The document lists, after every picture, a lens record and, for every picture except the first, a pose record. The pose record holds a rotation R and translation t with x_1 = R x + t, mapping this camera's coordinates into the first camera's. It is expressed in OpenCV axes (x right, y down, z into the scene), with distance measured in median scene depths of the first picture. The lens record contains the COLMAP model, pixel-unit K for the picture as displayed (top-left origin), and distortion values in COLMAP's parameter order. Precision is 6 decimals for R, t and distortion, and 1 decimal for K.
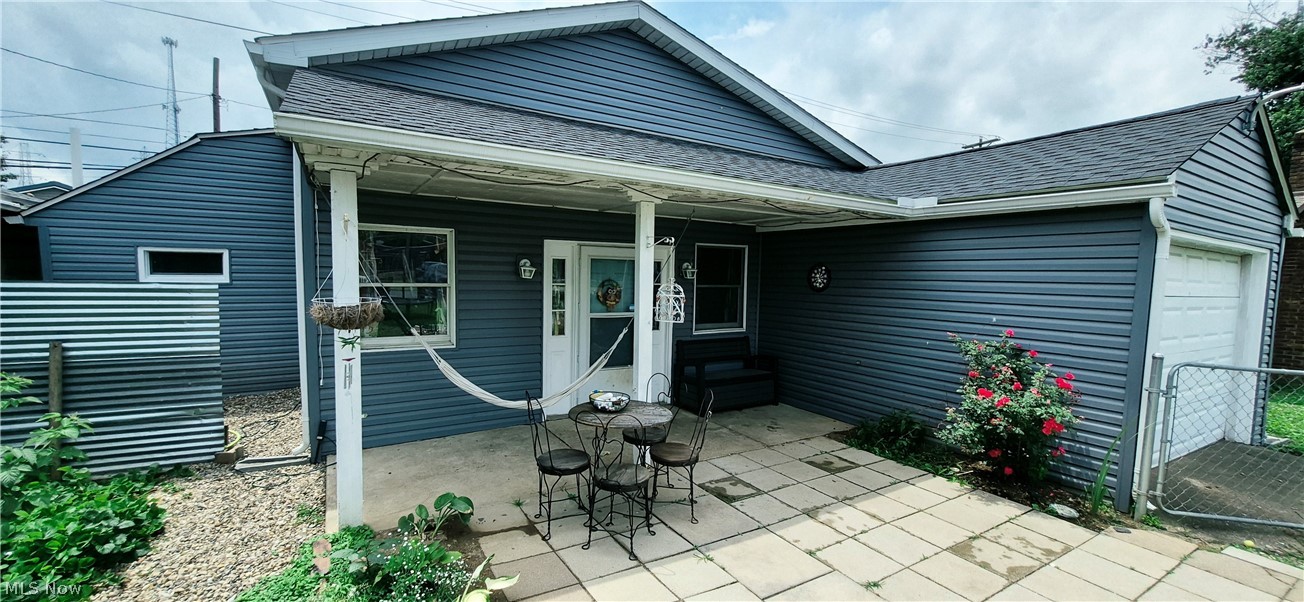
lens RADIAL K [[516.1, 0, 644.3], [0, 516.1, 318.2], [0, 0, 1]] dist [-0.002043, -0.000197]
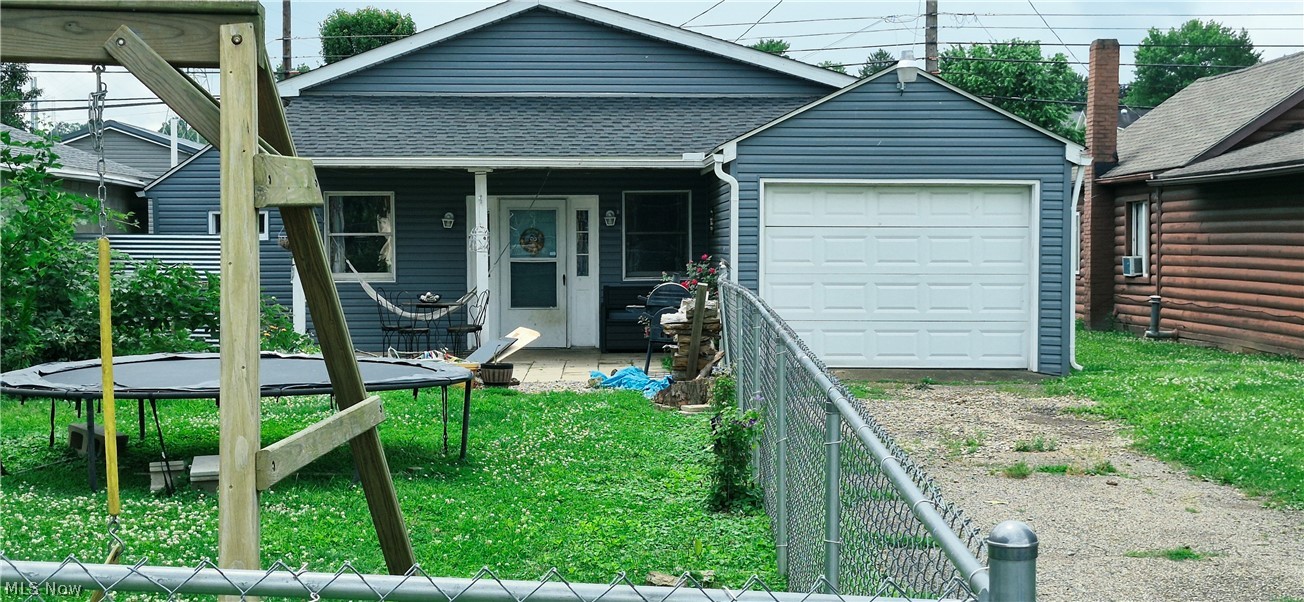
lens RADIAL K [[1731.3, 0, 652.0], [0, 1731.3, 301.0], [0, 0, 1]] dist [0.093139, -0.000936]
pose [[0.874882, -0.005361, -0.484307, 2.120944], [-0.022419, 0.998419, -0.051551, 0.288903], [0.483817, 0.055958, 0.873378, -2.288452]]
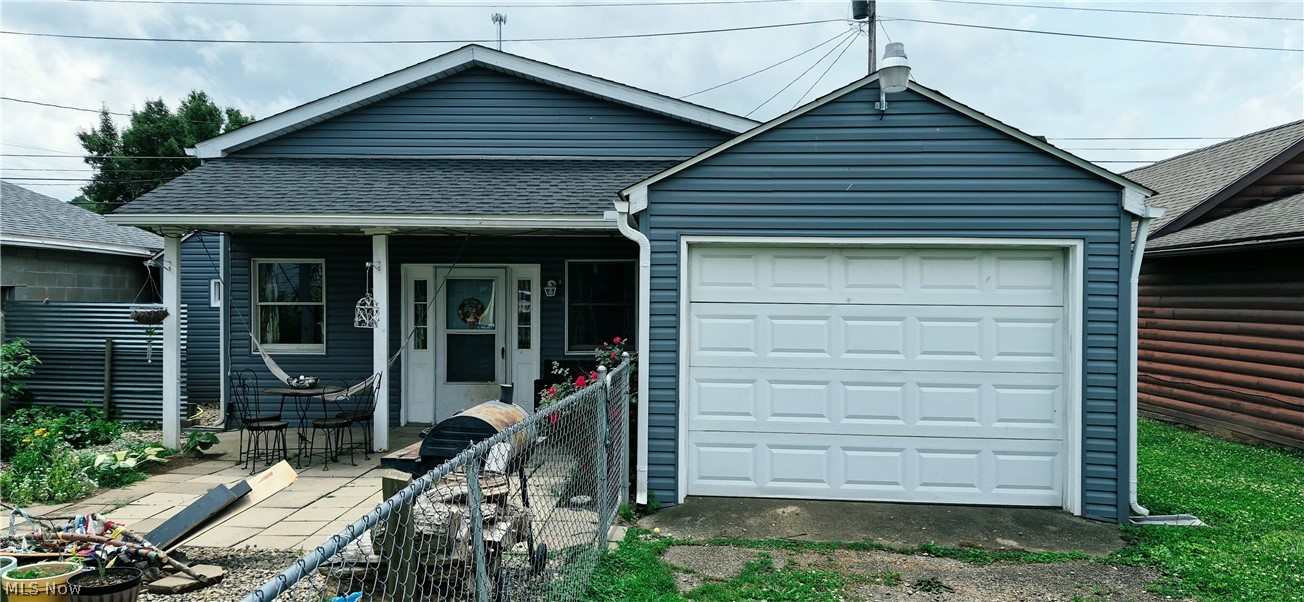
lens RADIAL K [[897.0, 0, 641.4], [0, 897.0, 299.2], [0, 0, 1]] dist [0.093690, -0.130707]
pose [[0.837619, -0.014957, -0.546050, 1.329545], [-0.036163, 0.995914, -0.082752, 0.071350], [0.545057, 0.089061, 0.833655, -0.366869]]
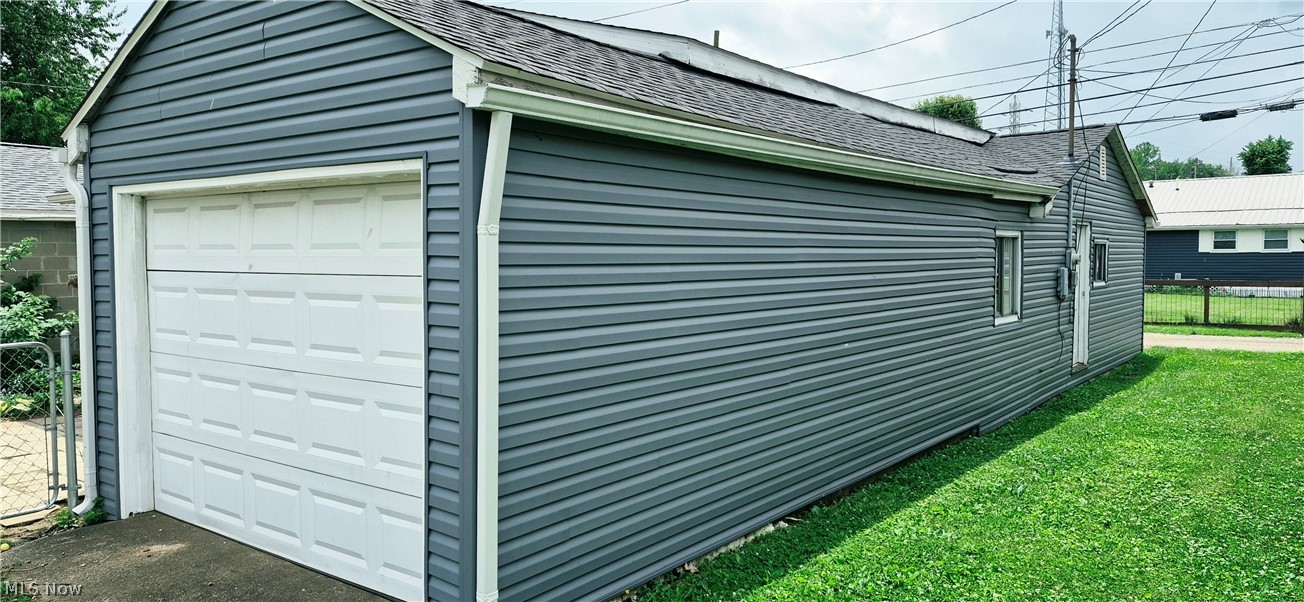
lens RADIAL K [[897.0, 0, 641.4], [0, 897.0, 299.2], [0, 0, 1]] dist [0.093690, -0.130707]
pose [[0.381542, 0.021964, -0.924091, 1.851672], [-0.065038, 0.997878, -0.003136, -0.032160], [0.922061, 0.061298, 0.382160, 0.850190]]
